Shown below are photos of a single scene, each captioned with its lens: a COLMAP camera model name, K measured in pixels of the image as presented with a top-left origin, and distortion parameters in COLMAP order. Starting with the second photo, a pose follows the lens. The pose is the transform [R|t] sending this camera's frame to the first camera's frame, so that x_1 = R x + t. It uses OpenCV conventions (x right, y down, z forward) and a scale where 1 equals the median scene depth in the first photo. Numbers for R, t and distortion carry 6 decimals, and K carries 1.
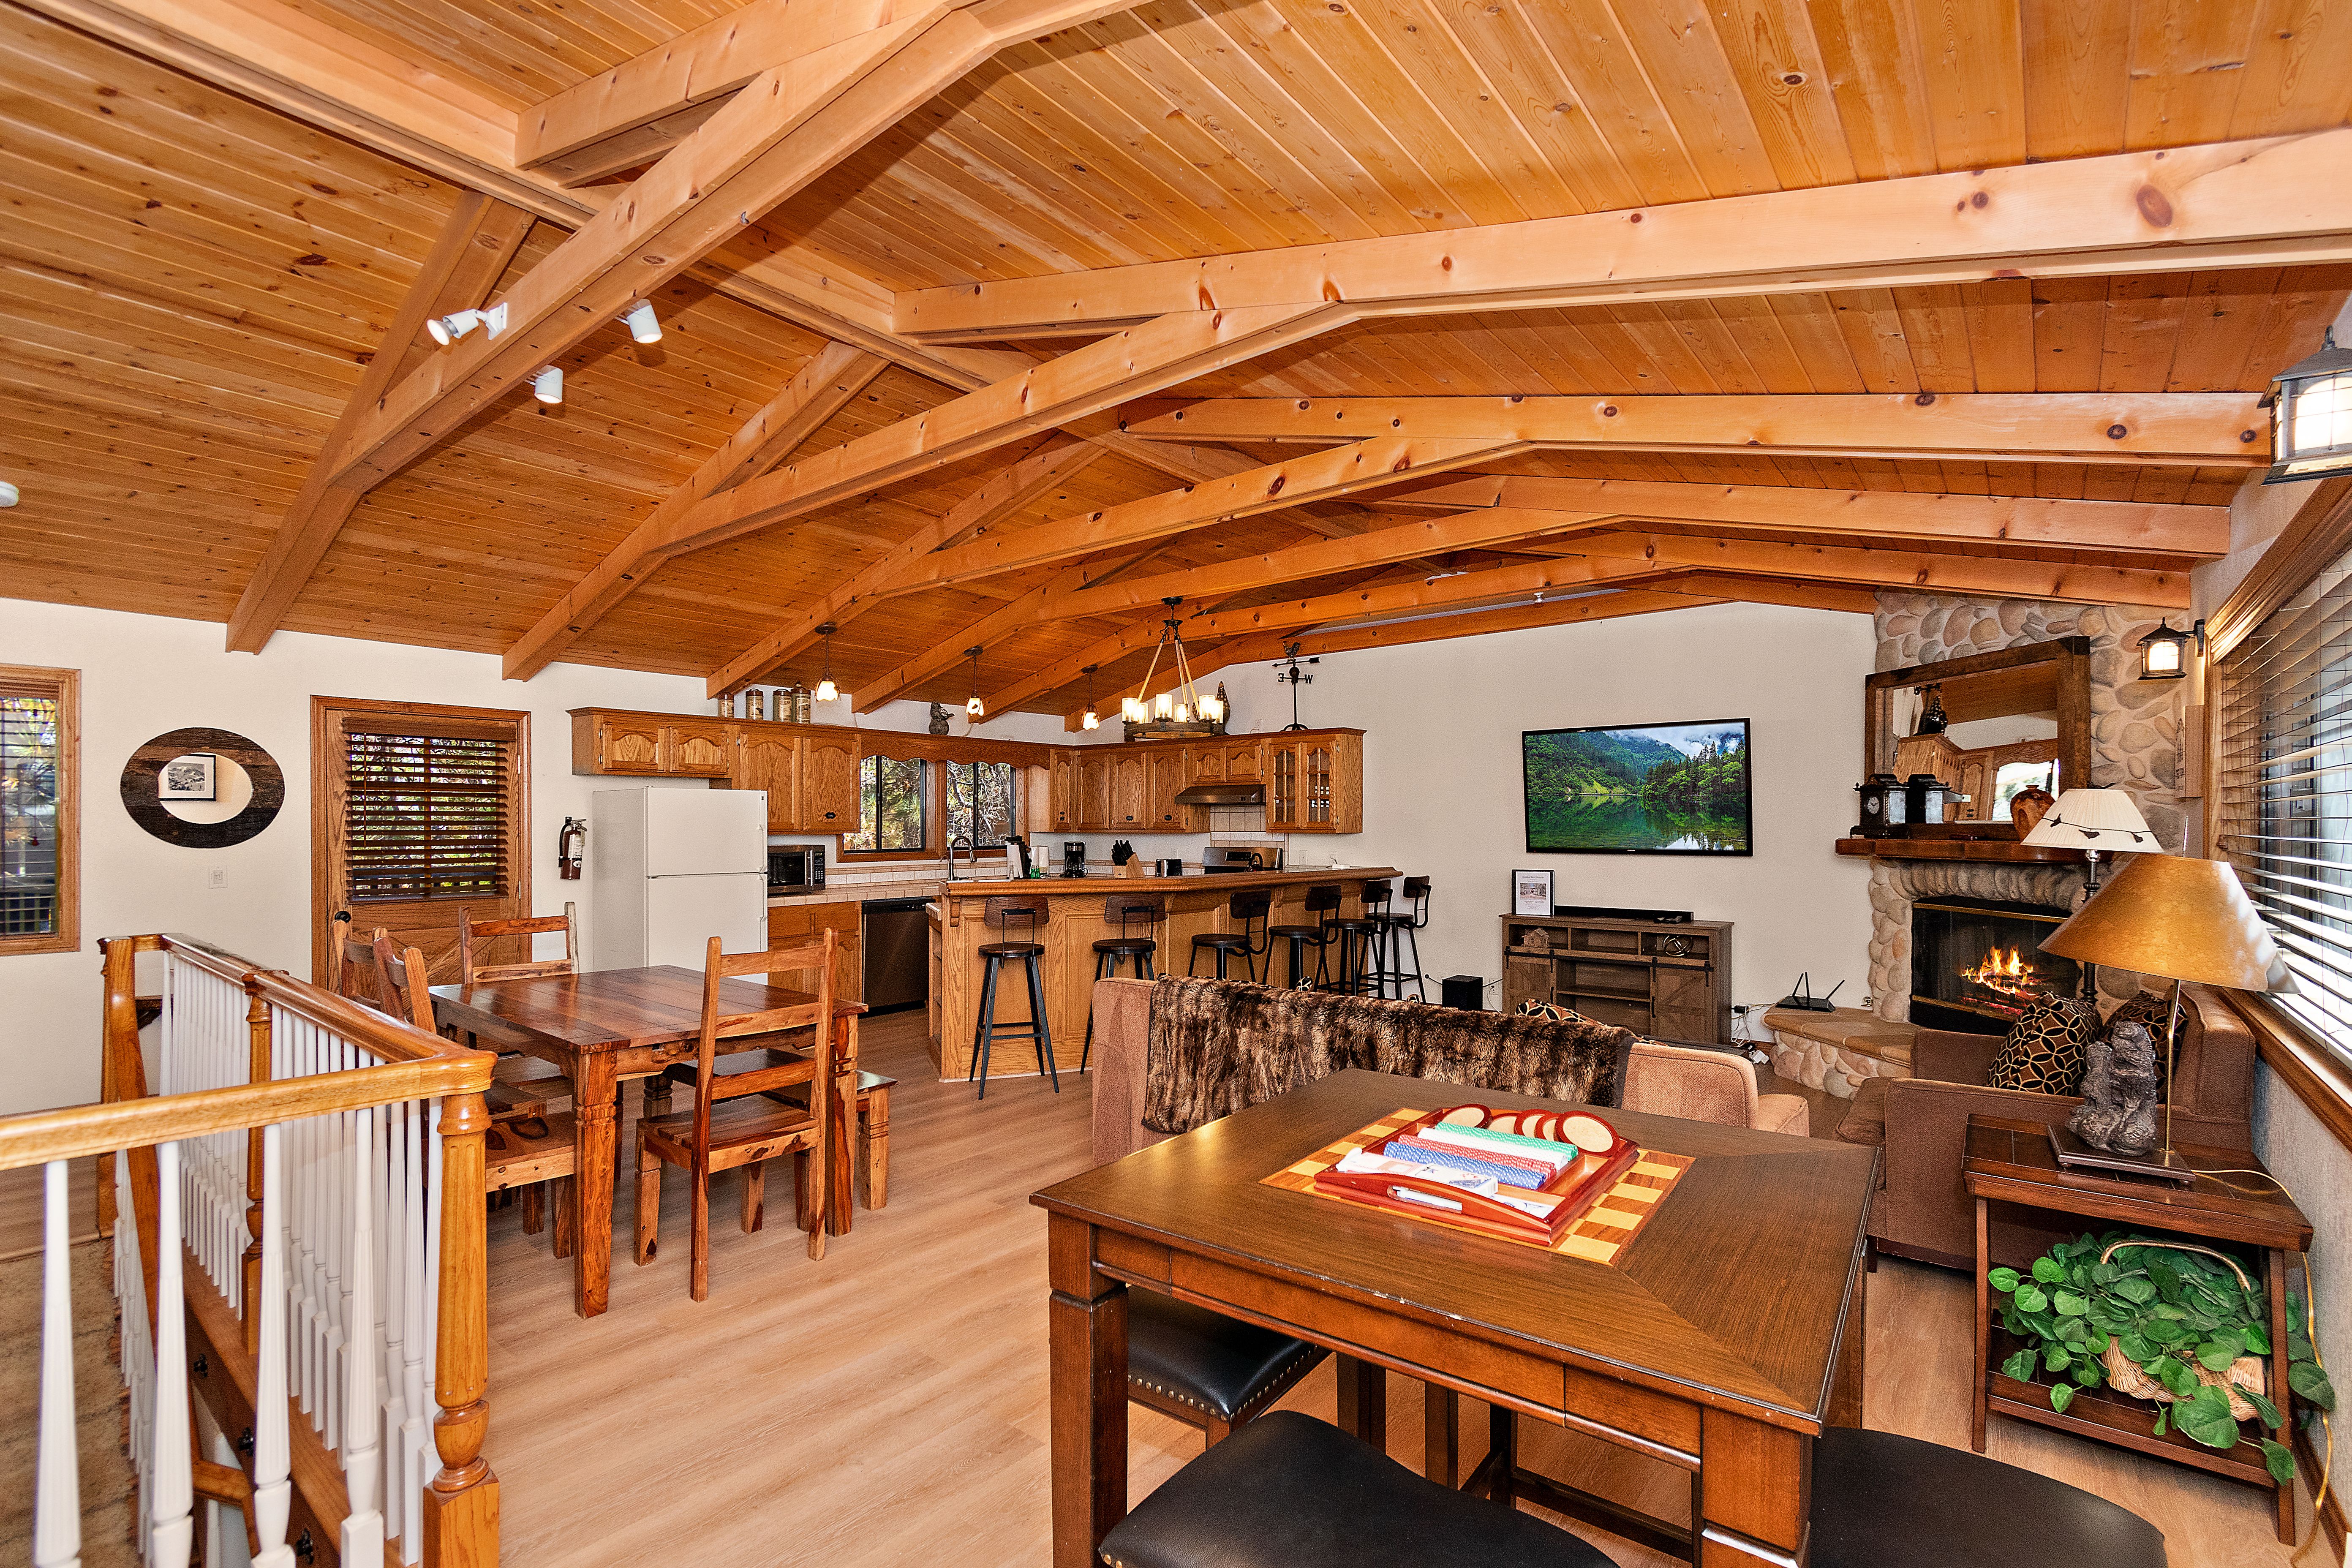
lens RADIAL K [[1040.3, 0, 1198.6], [0, 1040.3, 833.8], [0, 0, 1]] dist [0.000049, -0.002104]
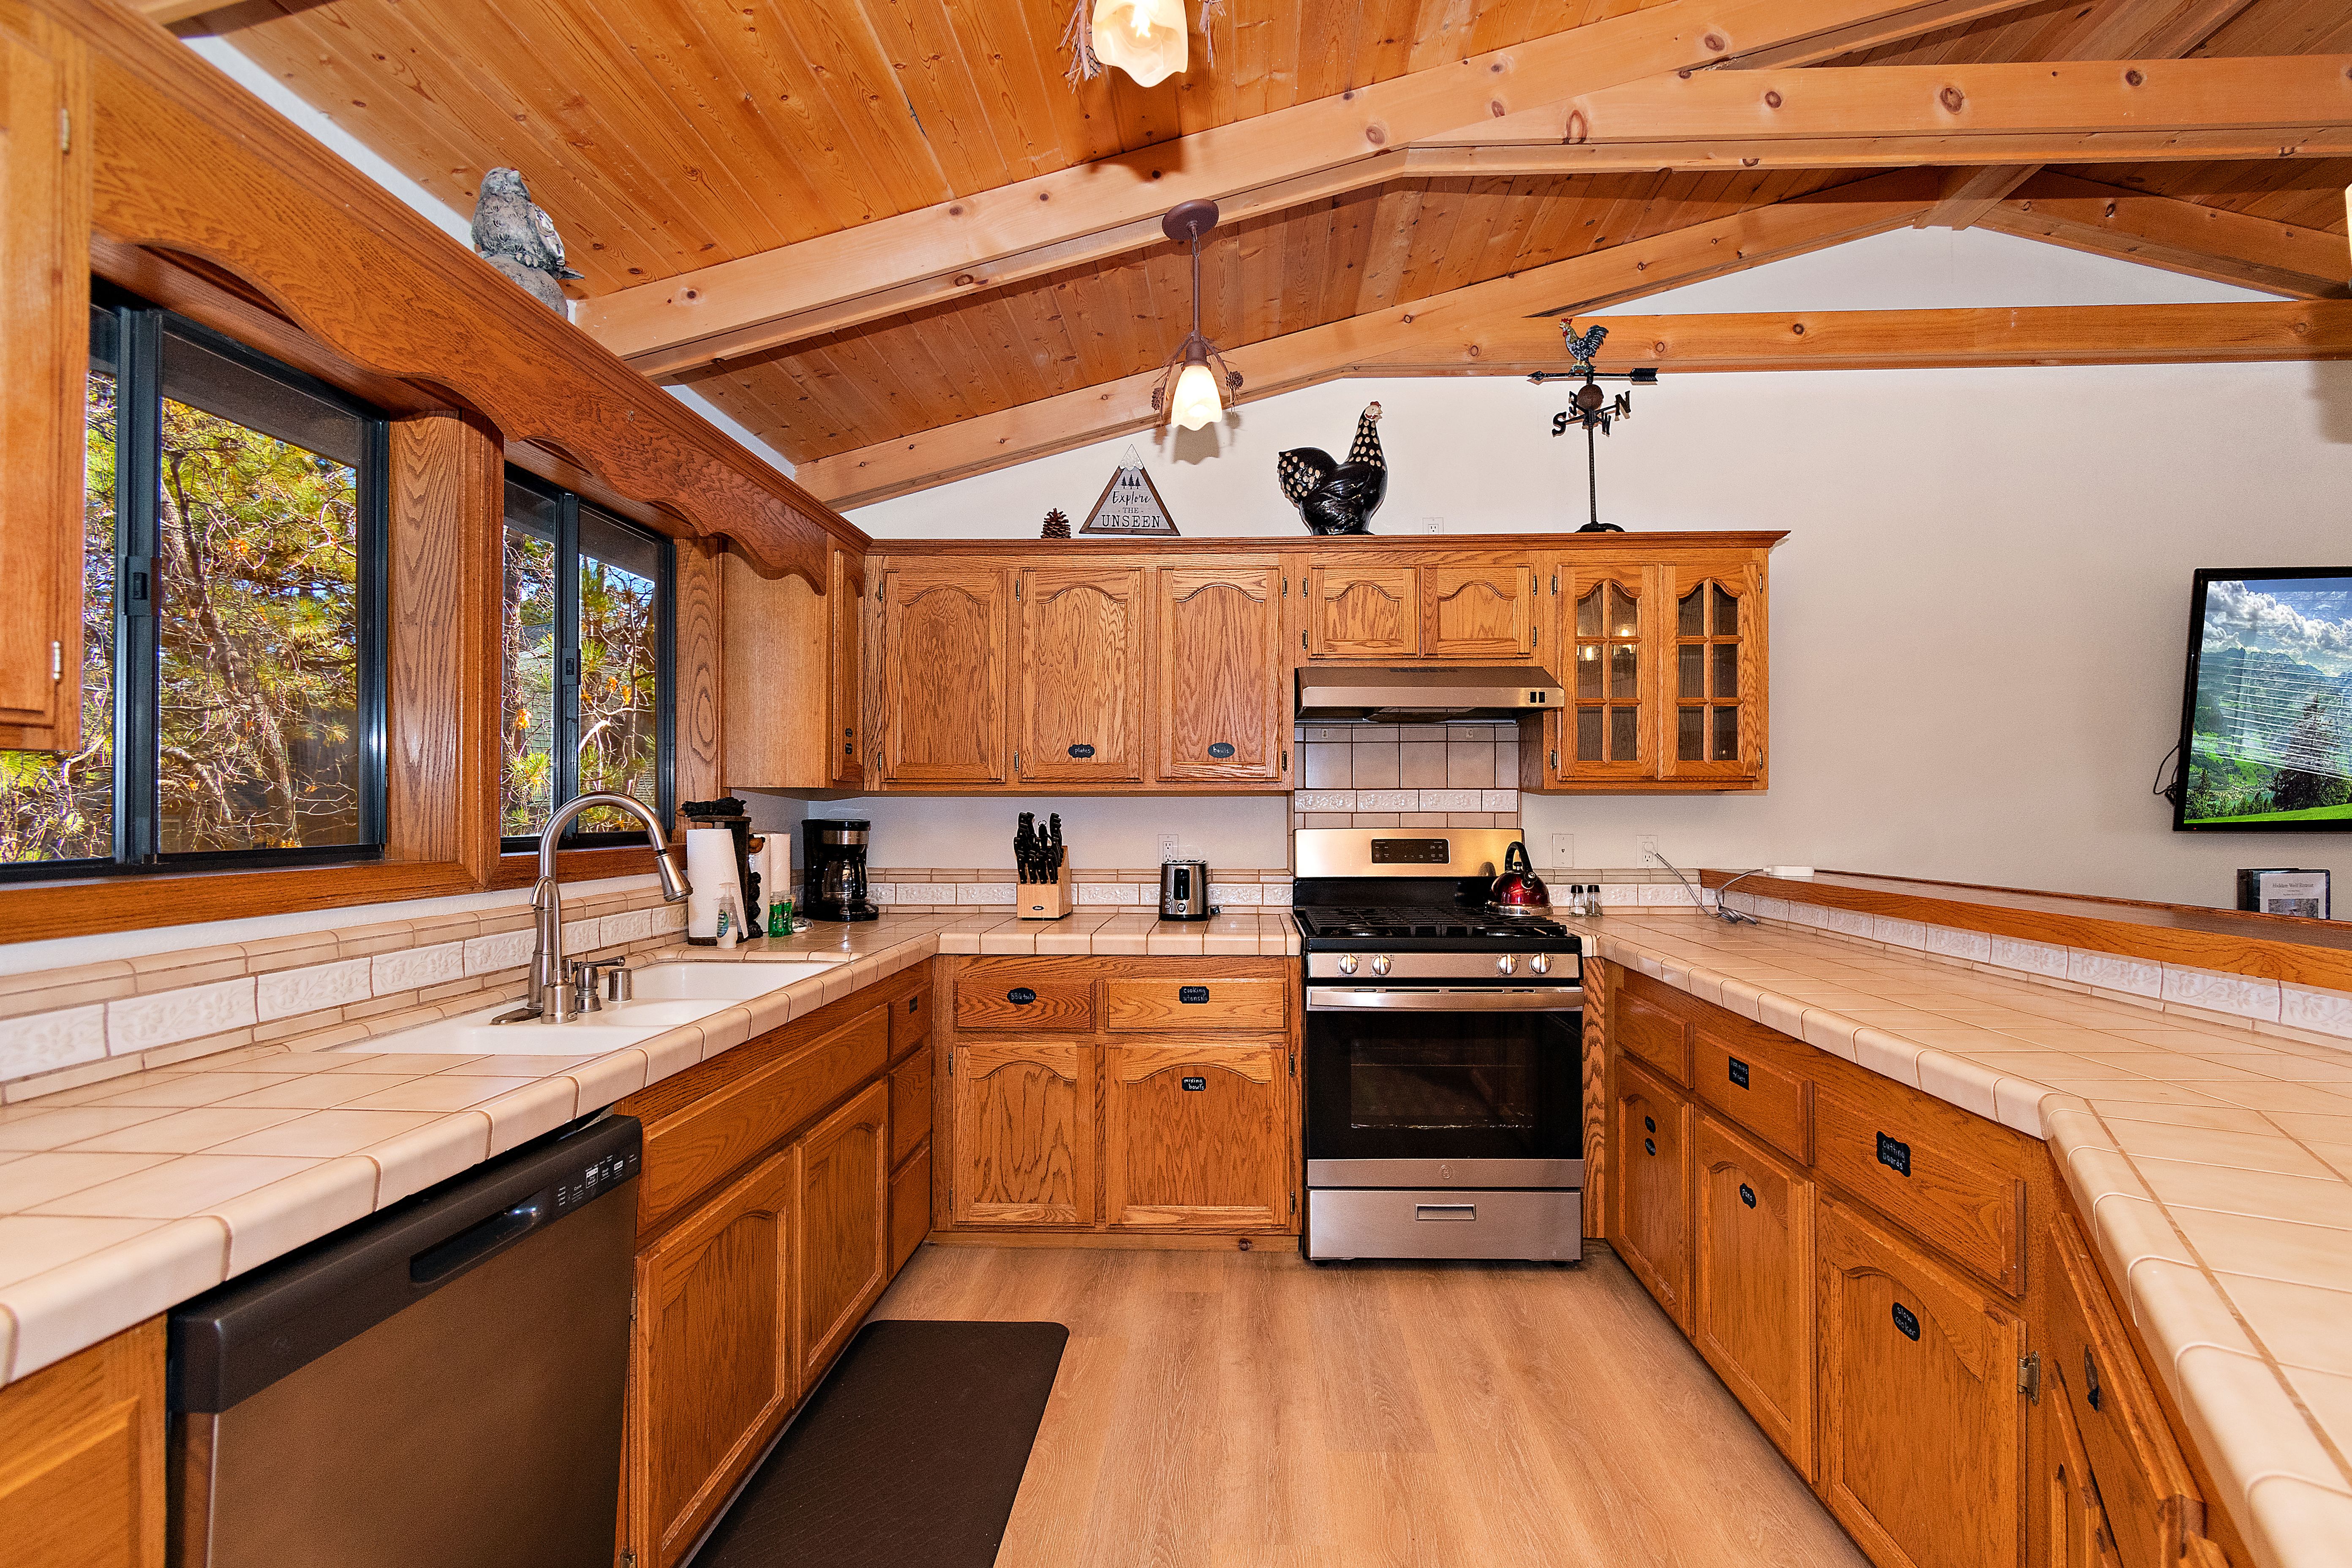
lens RADIAL K [[1040.3, 0, 1187.9], [0, 1040.3, 801.2], [0, 0, 1]] dist [0.000049, -0.002104]
pose [[0.808251, 0.006726, 0.588799, -0.361924], [0.003403, 0.999865, -0.016092, 0.011874], [-0.588828, 0.015010, 0.808119, 1.009885]]
